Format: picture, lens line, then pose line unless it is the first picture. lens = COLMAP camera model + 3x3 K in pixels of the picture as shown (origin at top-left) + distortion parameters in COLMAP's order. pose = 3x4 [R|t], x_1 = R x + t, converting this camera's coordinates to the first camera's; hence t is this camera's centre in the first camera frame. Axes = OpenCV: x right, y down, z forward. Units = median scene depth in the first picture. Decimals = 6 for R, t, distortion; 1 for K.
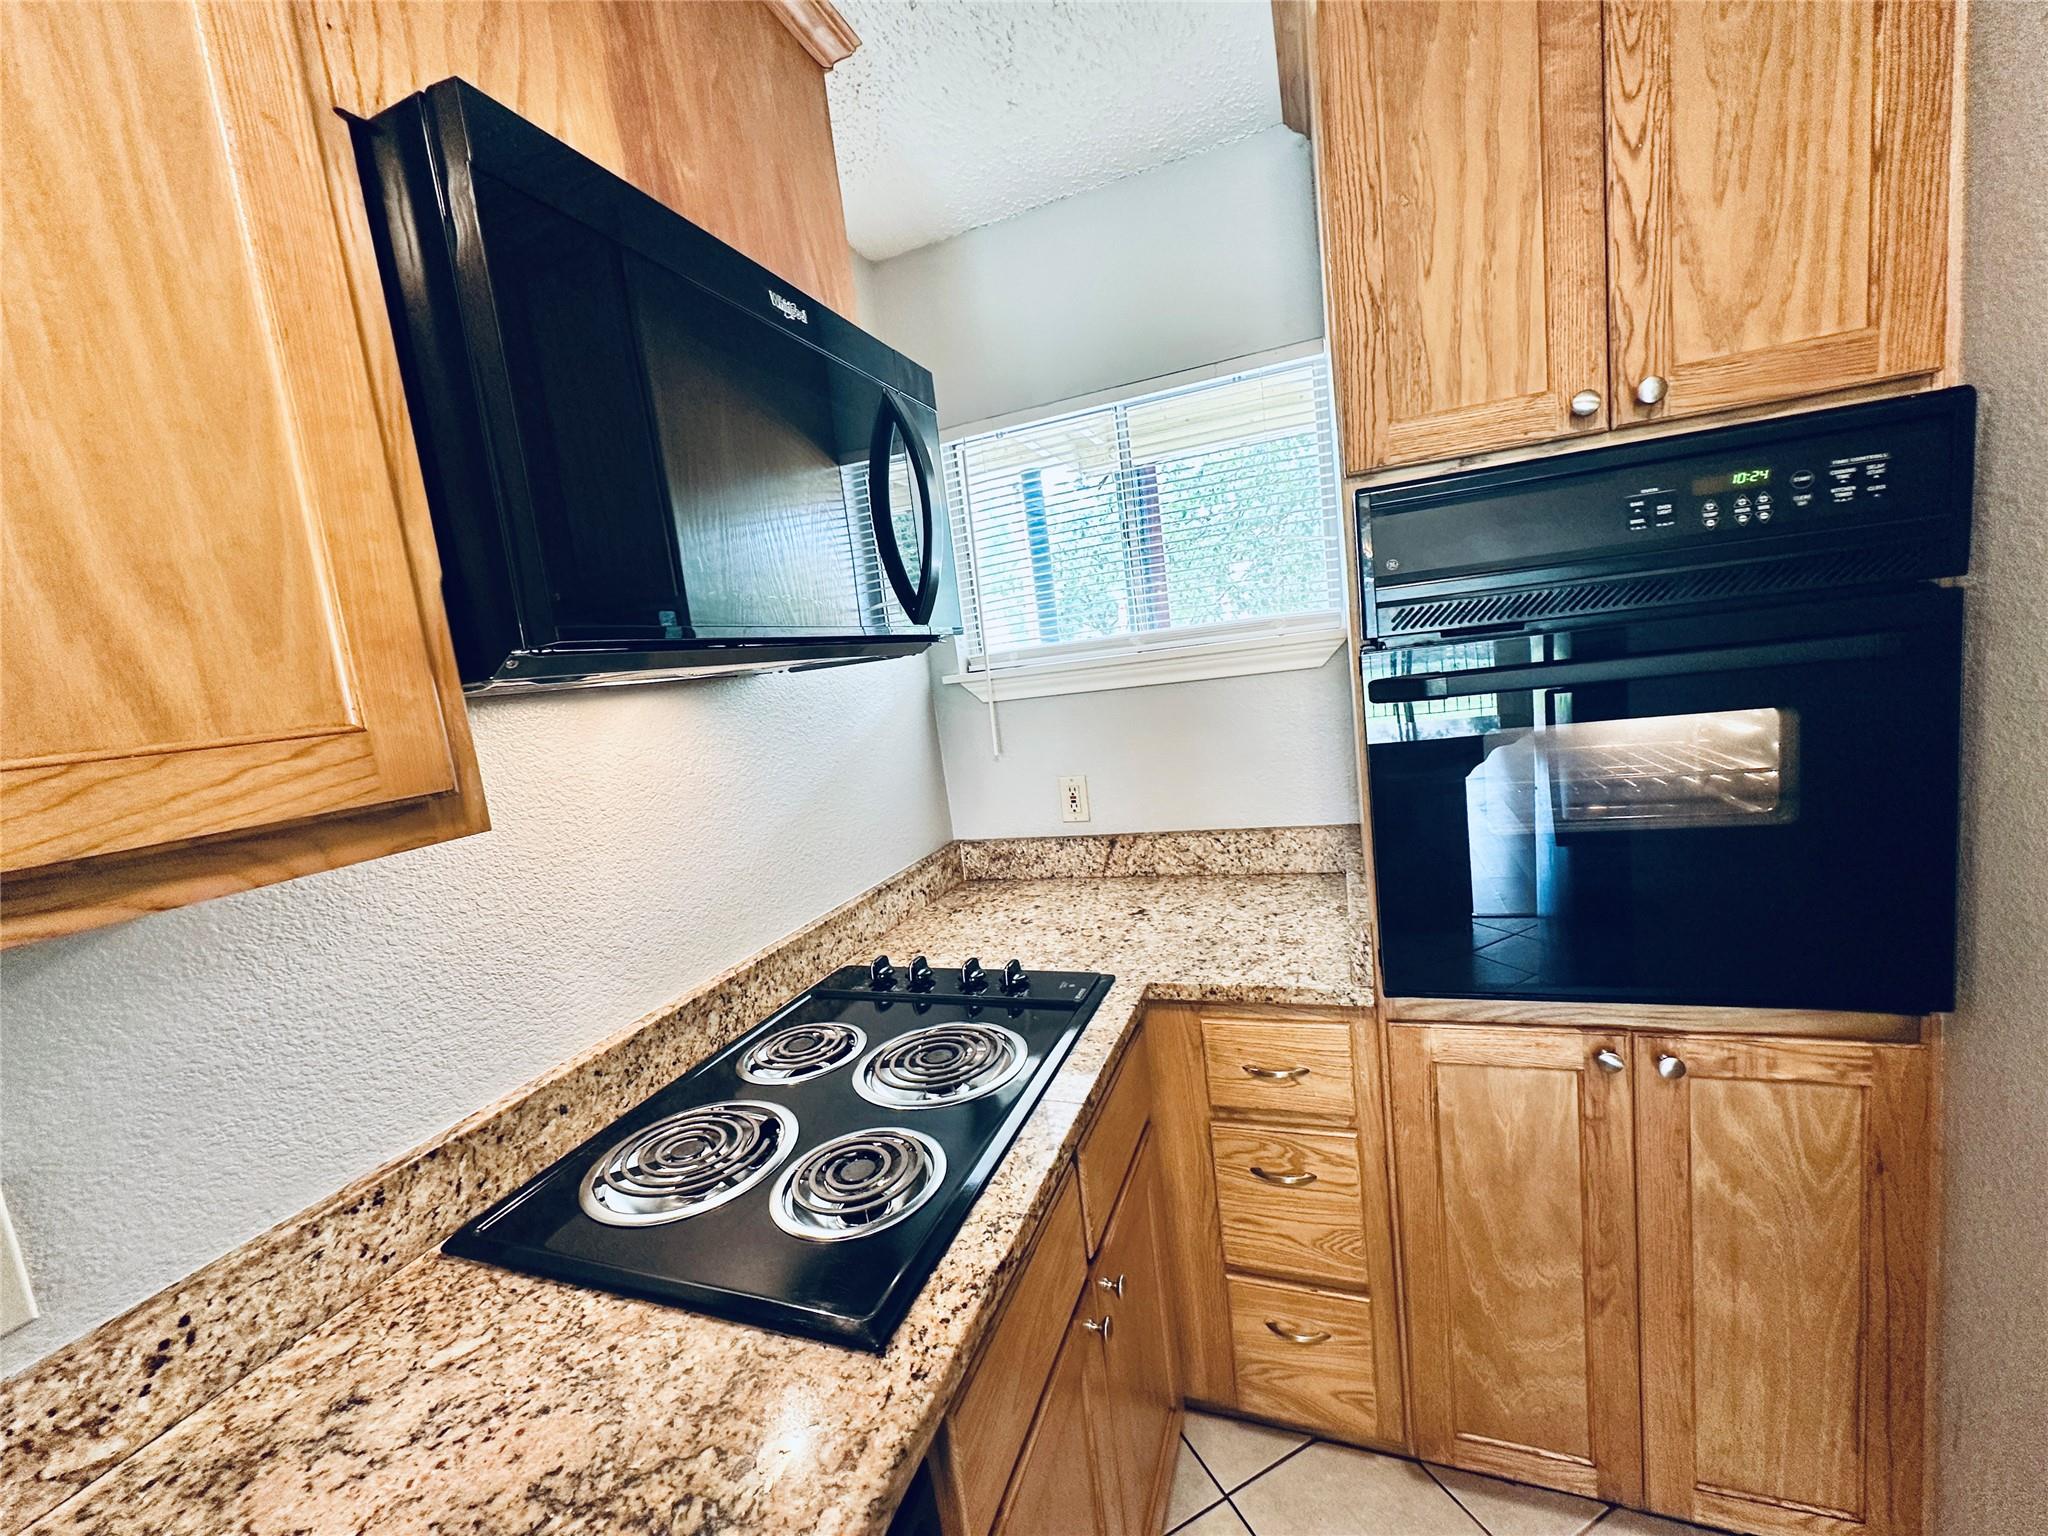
lens RADIAL K [[814.5, 0, 1027.0], [0, 814.5, 769.8], [0, 0, 1]] dist [-0.004172, 0.001388]
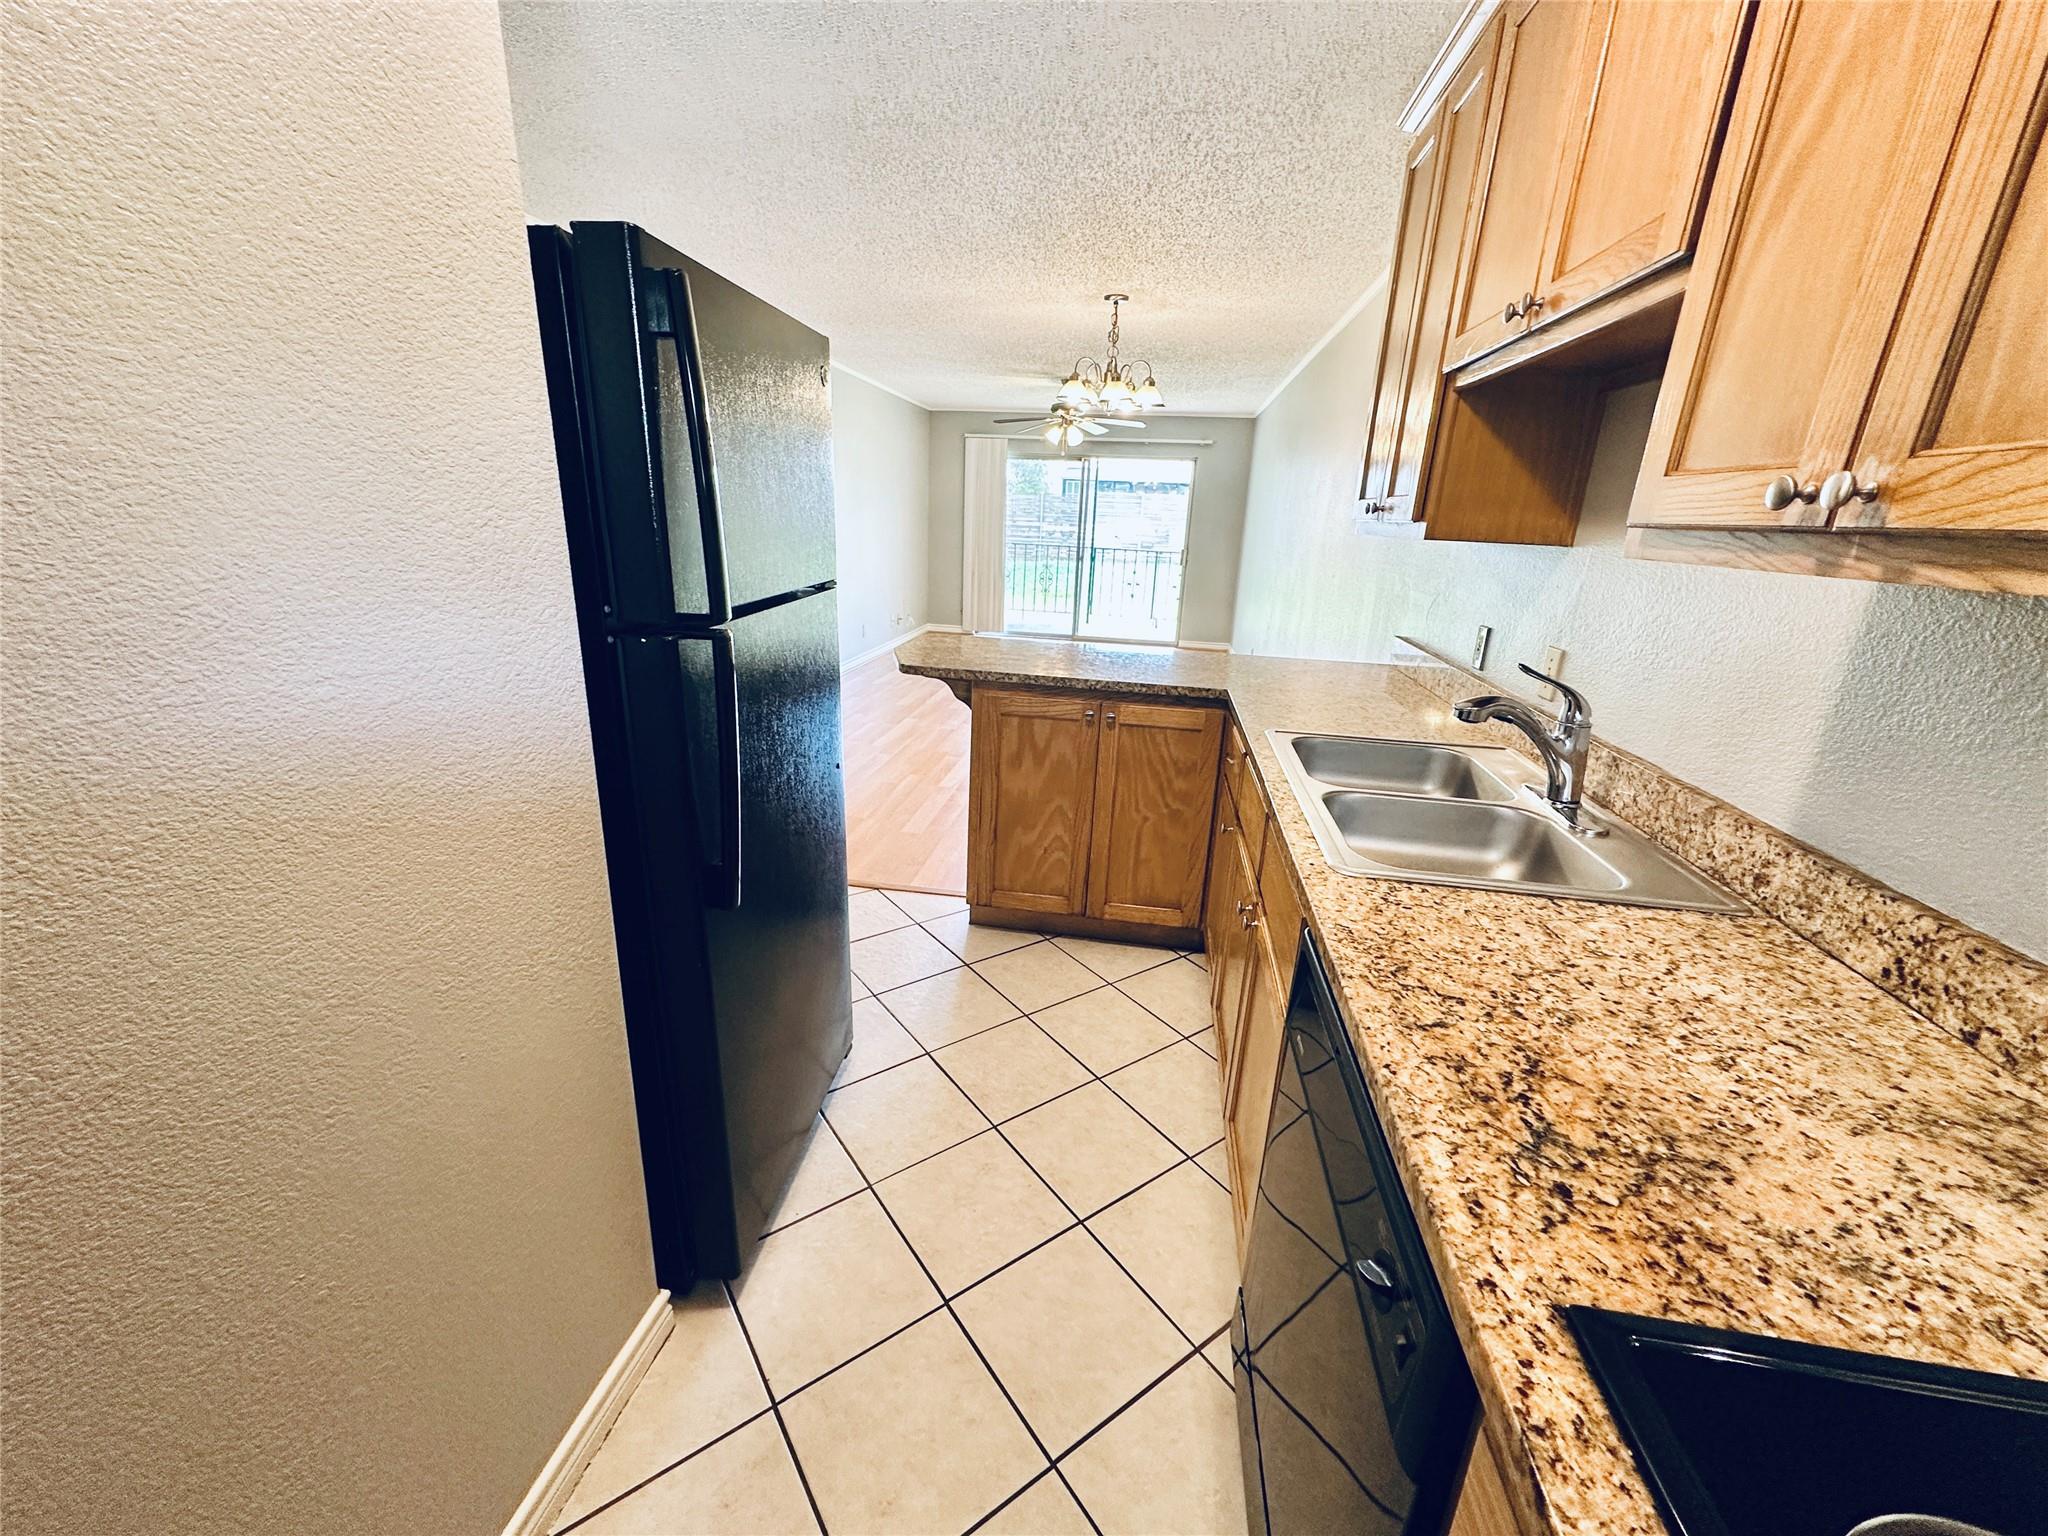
lens RADIAL K [[814.5, 0, 1023.9], [0, 814.5, 766.3], [0, 0, 1]] dist [-0.004172, 0.001388]
pose [[-0.977006, 0.137056, -0.163322, 0.247402], [0.052117, 0.896296, 0.440382, -0.088329], [0.206742, 0.421744, -0.882831, 0.865313]]
